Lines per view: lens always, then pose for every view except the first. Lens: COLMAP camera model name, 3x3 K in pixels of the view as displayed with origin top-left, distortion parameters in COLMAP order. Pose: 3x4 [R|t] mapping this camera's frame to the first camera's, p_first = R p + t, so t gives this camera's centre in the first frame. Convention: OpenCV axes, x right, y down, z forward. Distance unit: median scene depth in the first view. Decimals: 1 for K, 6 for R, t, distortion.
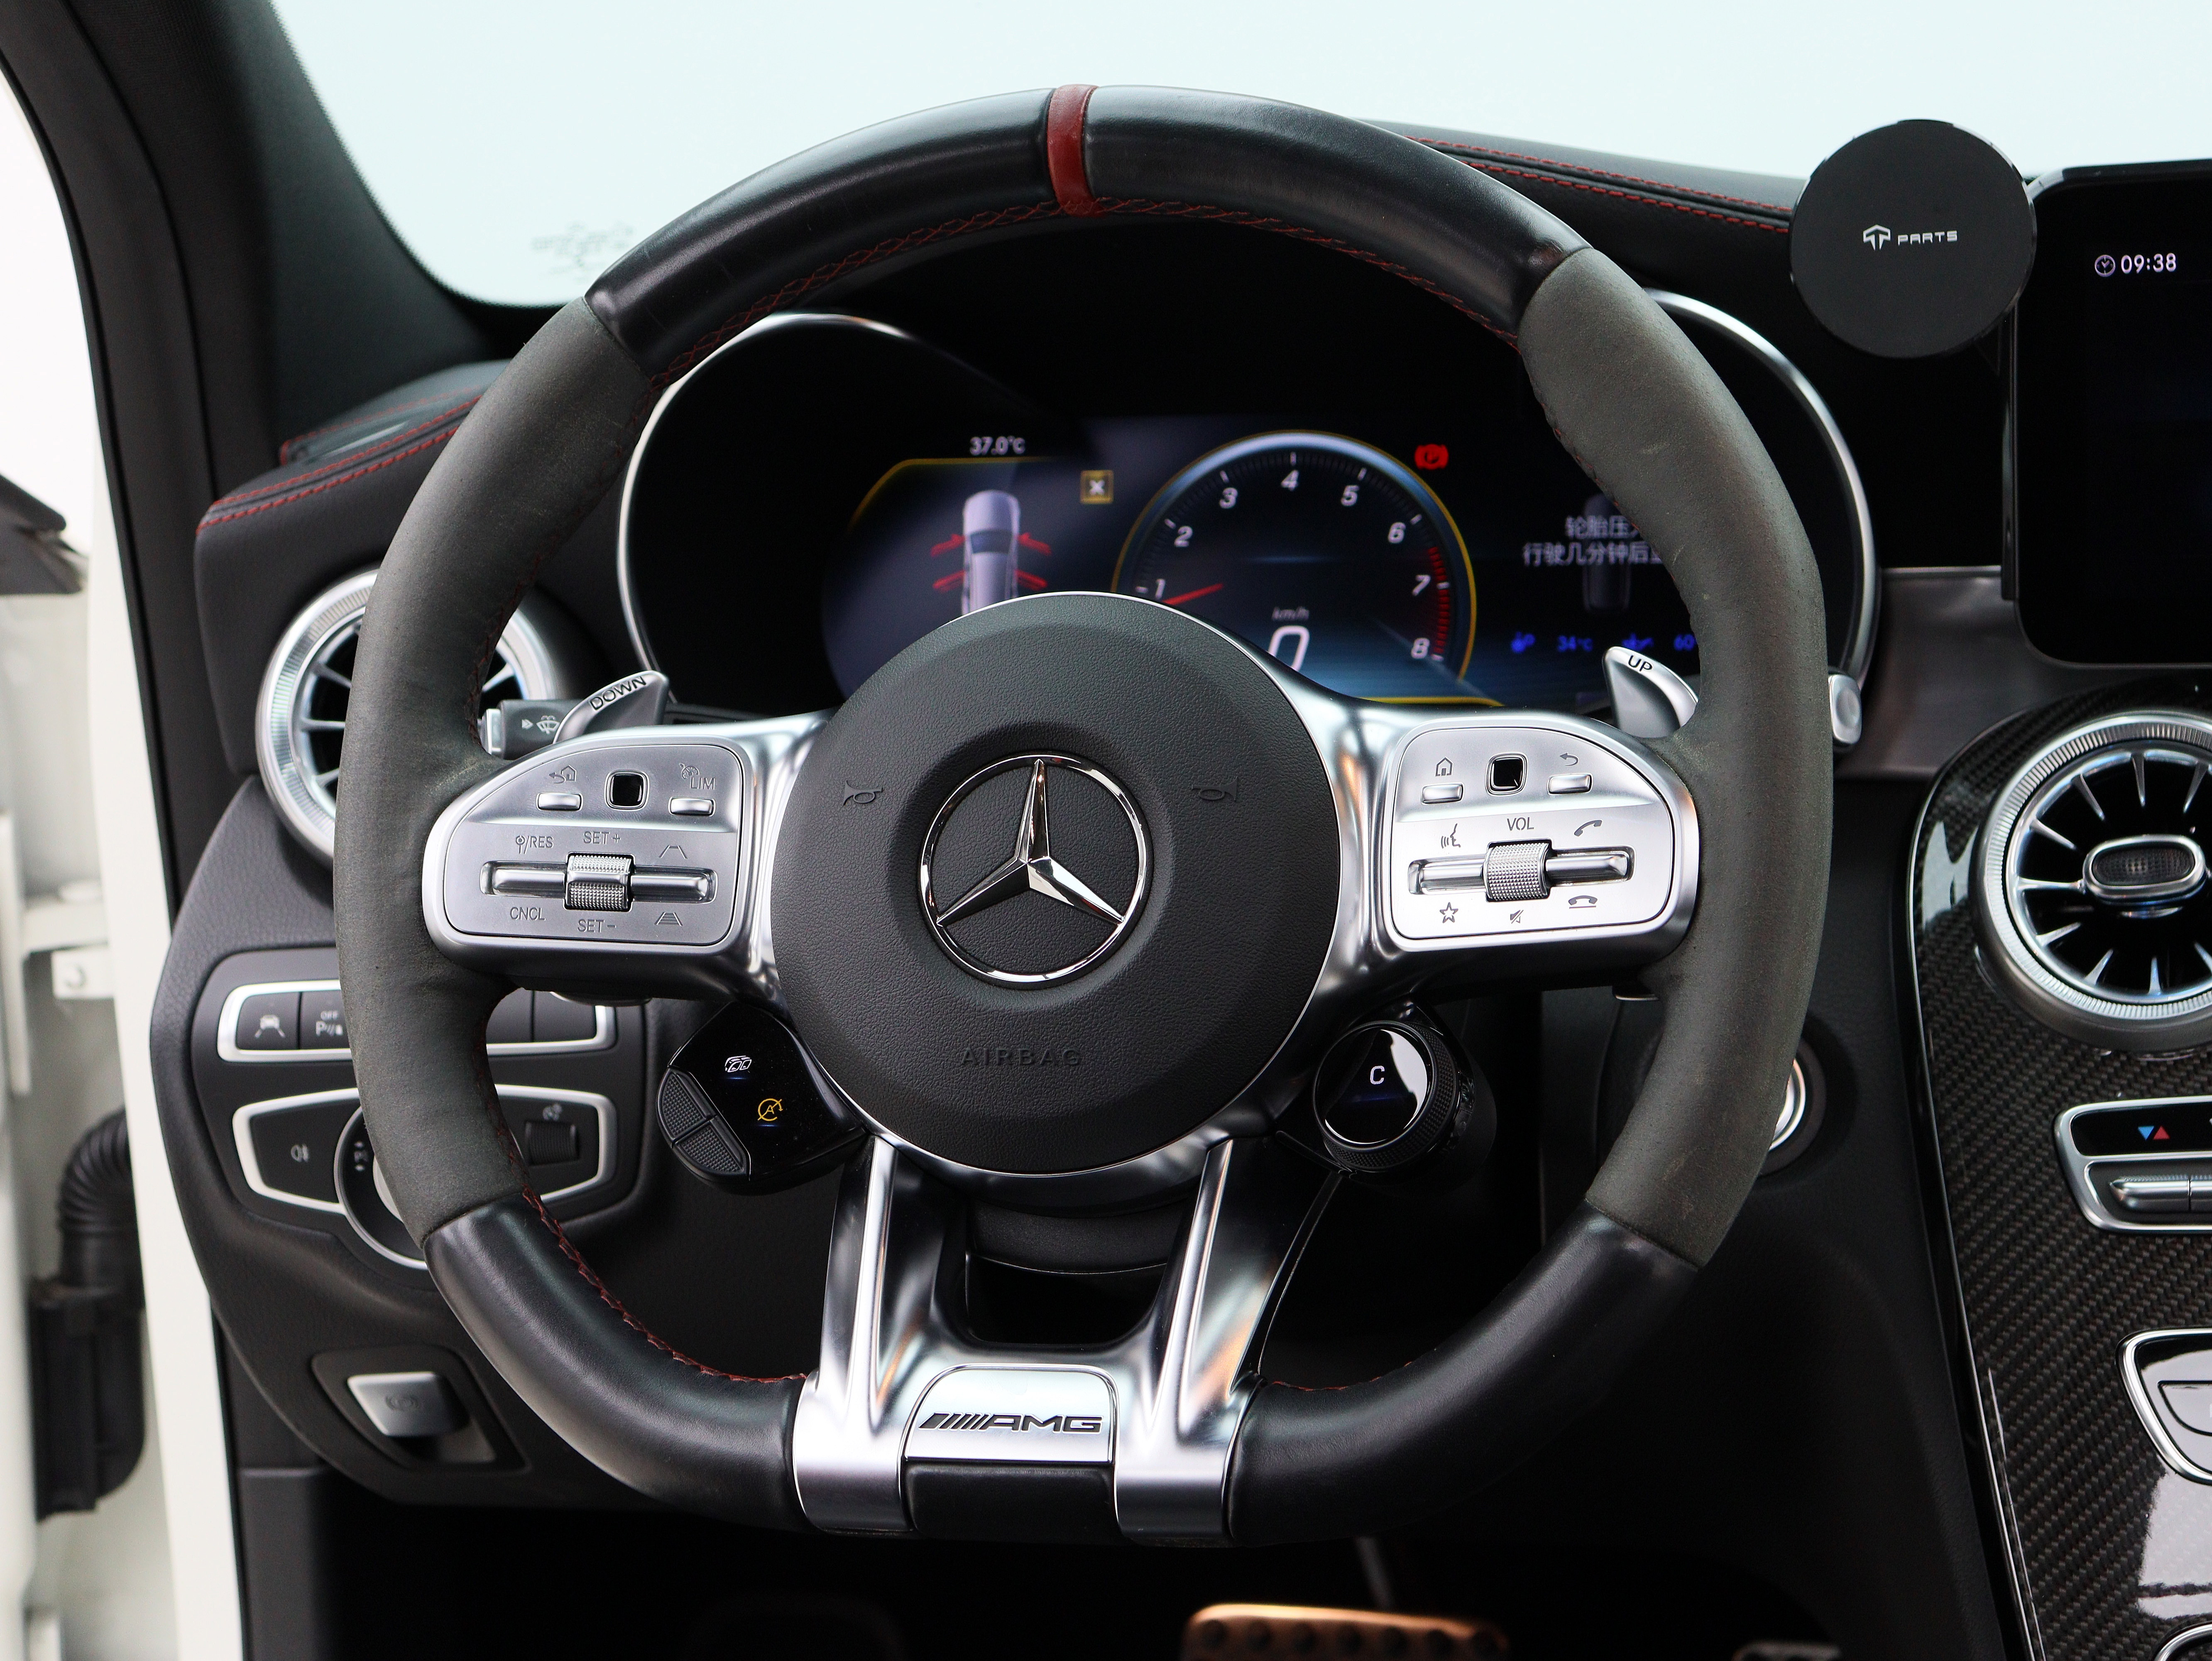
lens RADIAL K [[4436.6, 0, 1103.1], [0, 4436.6, 859.8], [0, 0, 1]] dist [0.126098, 0.000000]
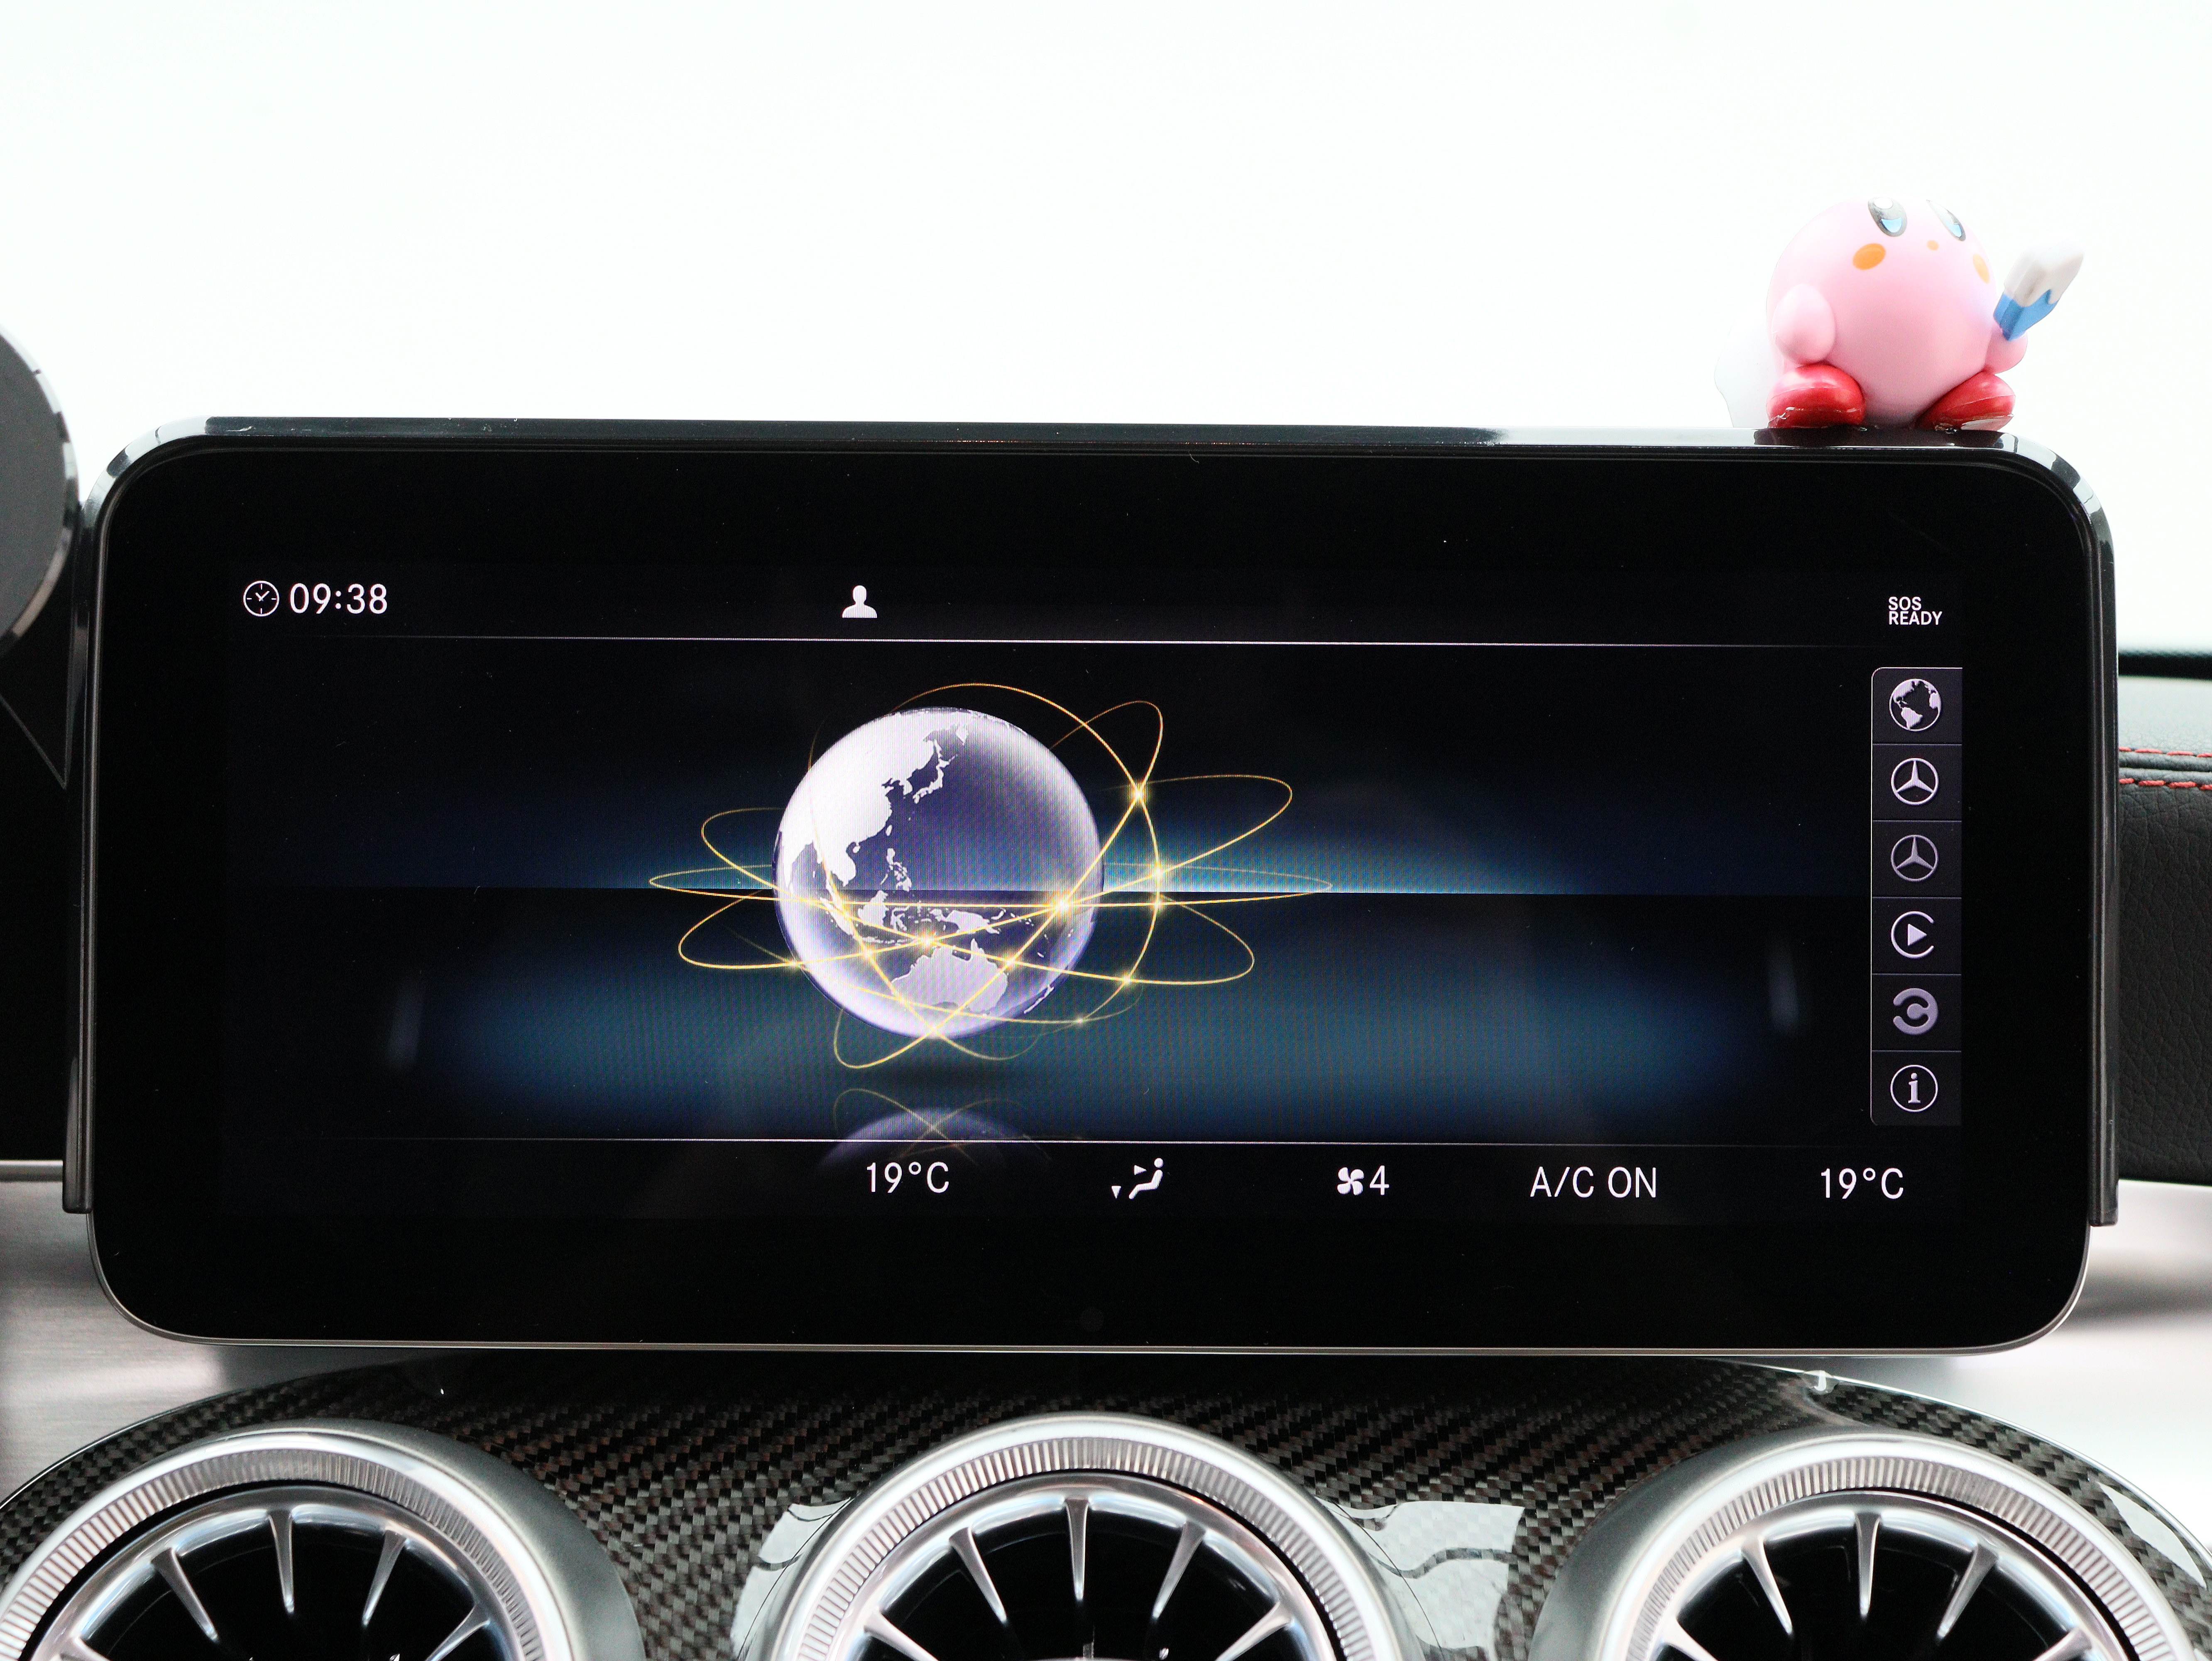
lens RADIAL K [[4077.8, 0, 1106.5], [0, 4077.8, 842.4], [0, 0, 1]] dist [0.111323, 0.000000]
pose [[0.972465, 0.046094, 0.228443, 0.224100], [-0.010610, 0.987985, -0.154184, -0.029796], [-0.232806, 0.147515, 0.961271, 0.532895]]
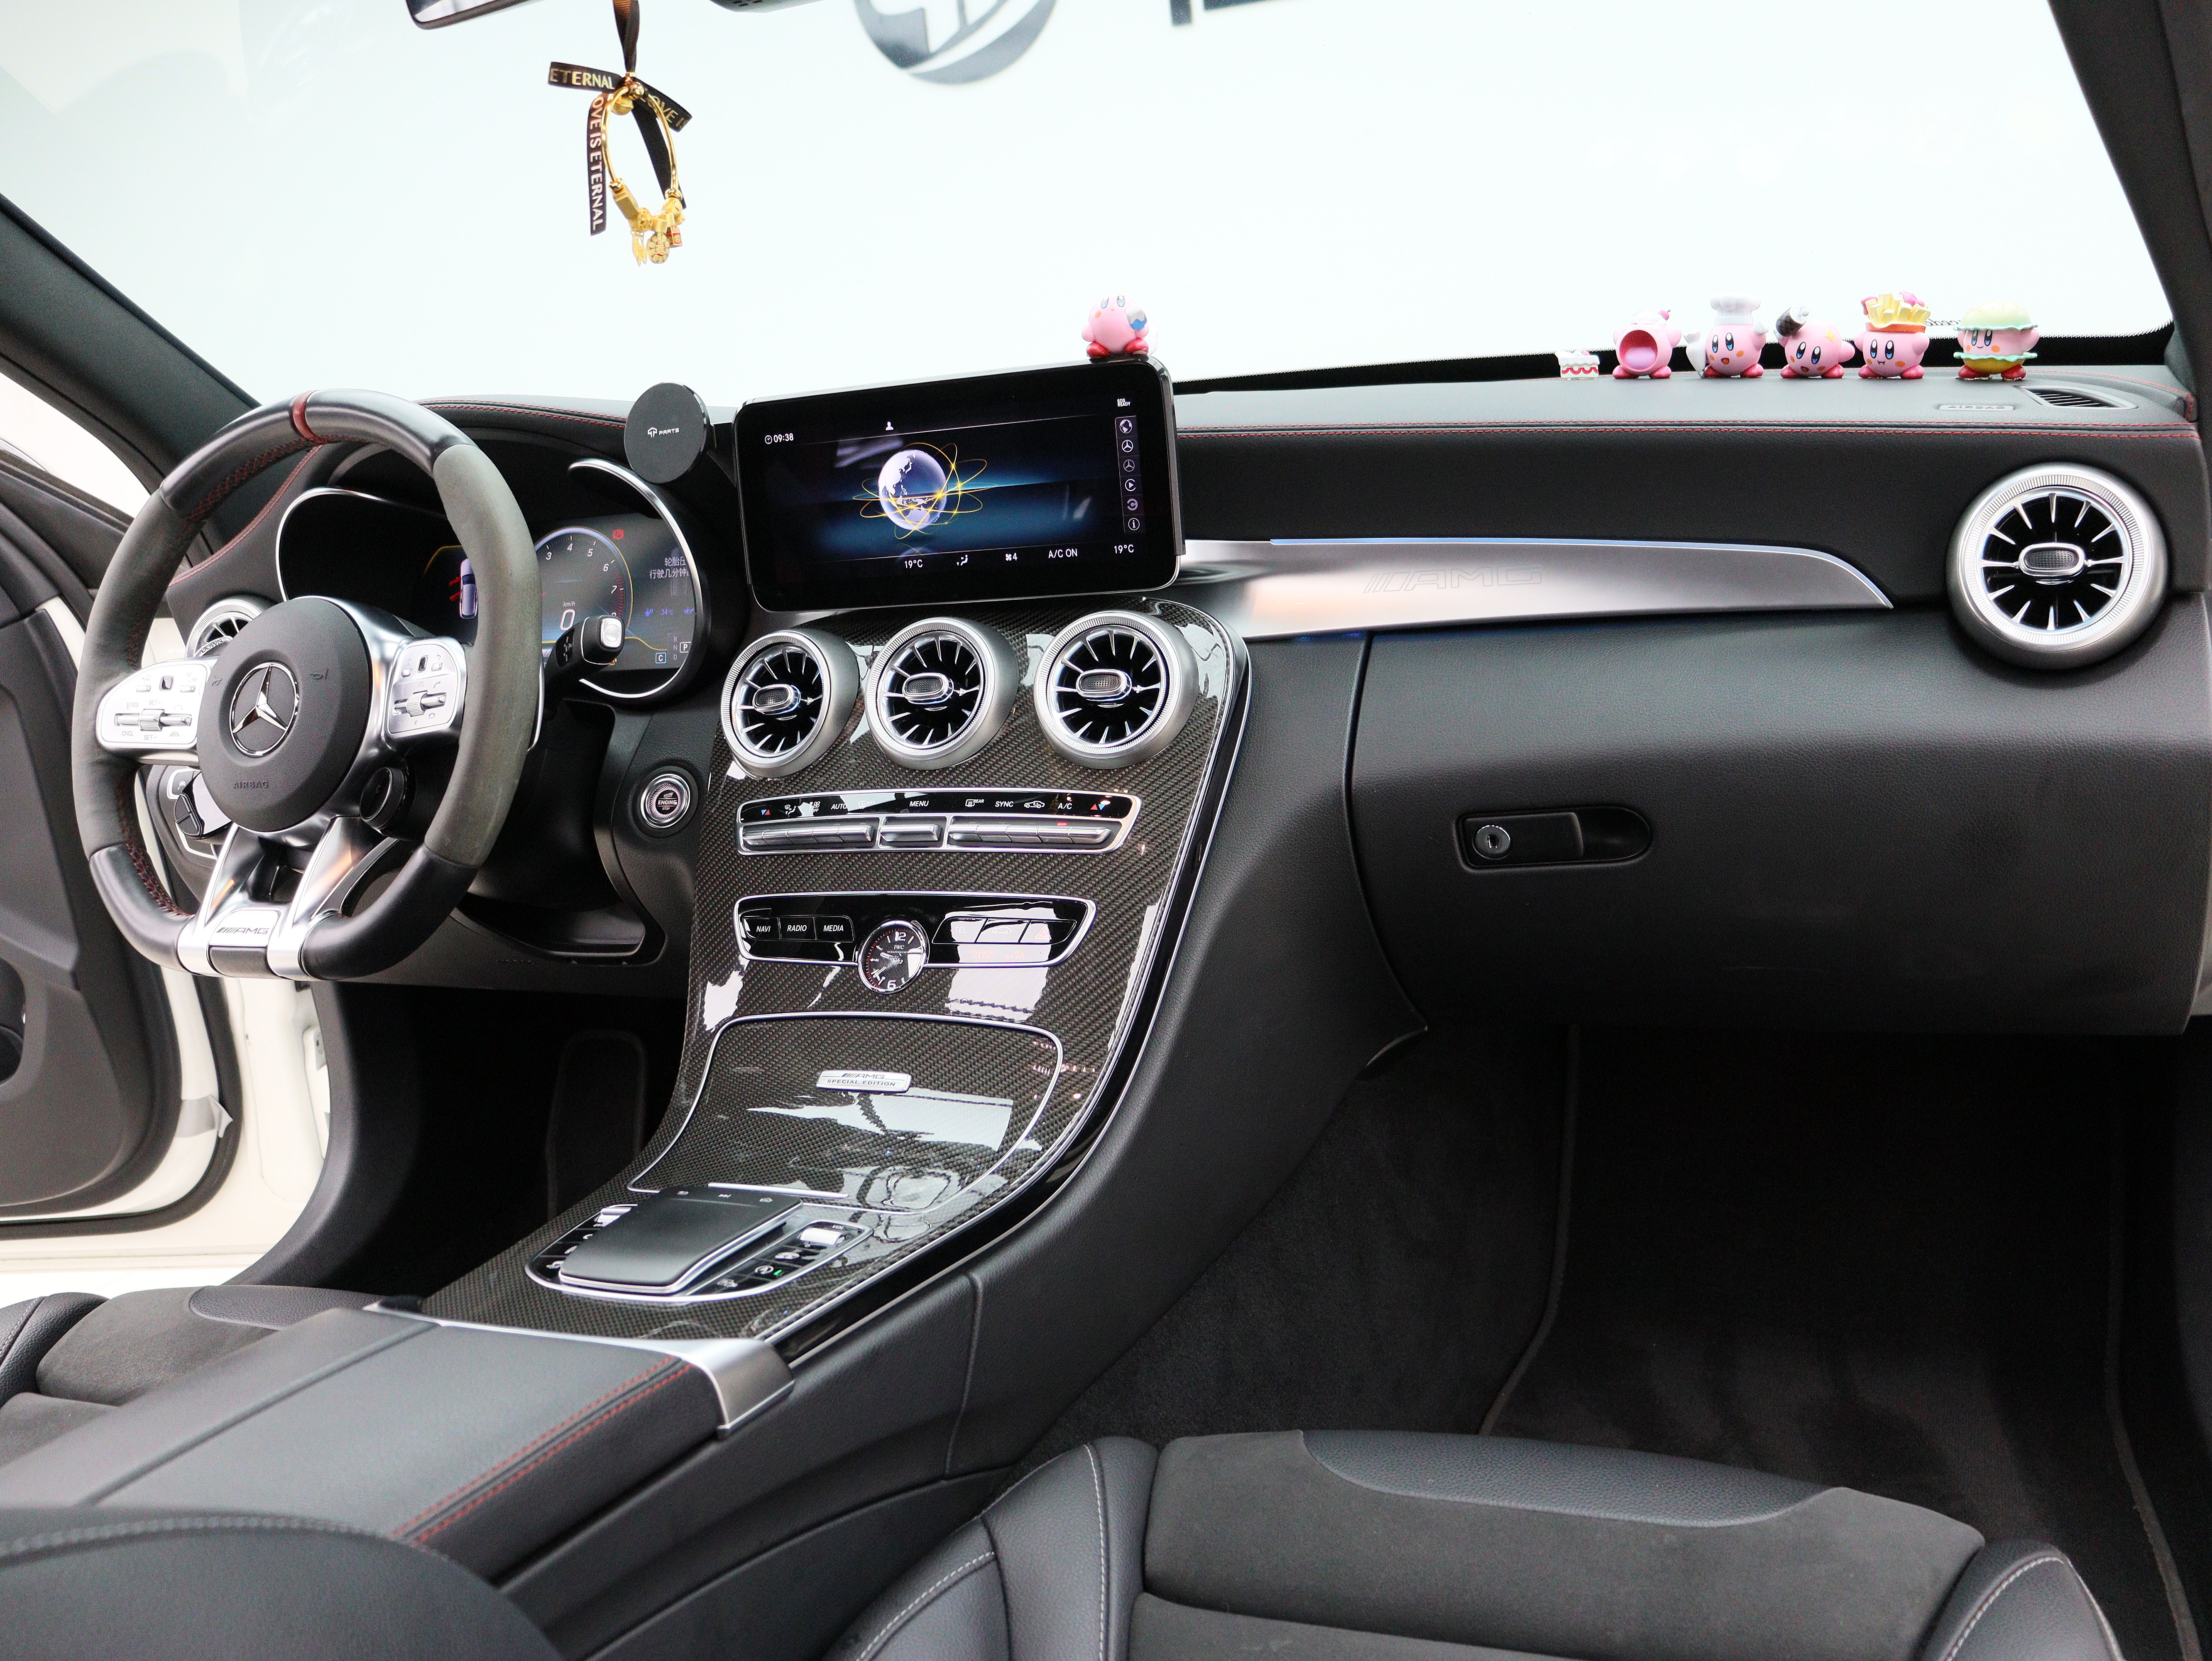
lens RADIAL K [[2051.3, 0, 1095.8], [0, 2051.3, 835.6], [0, 0, 1]] dist [-0.114040, 0.000000]
pose [[0.981046, -0.010710, -0.193477, 0.626621], [0.018743, 0.999034, 0.039736, 0.035326], [0.192865, -0.042609, 0.980300, -0.008391]]
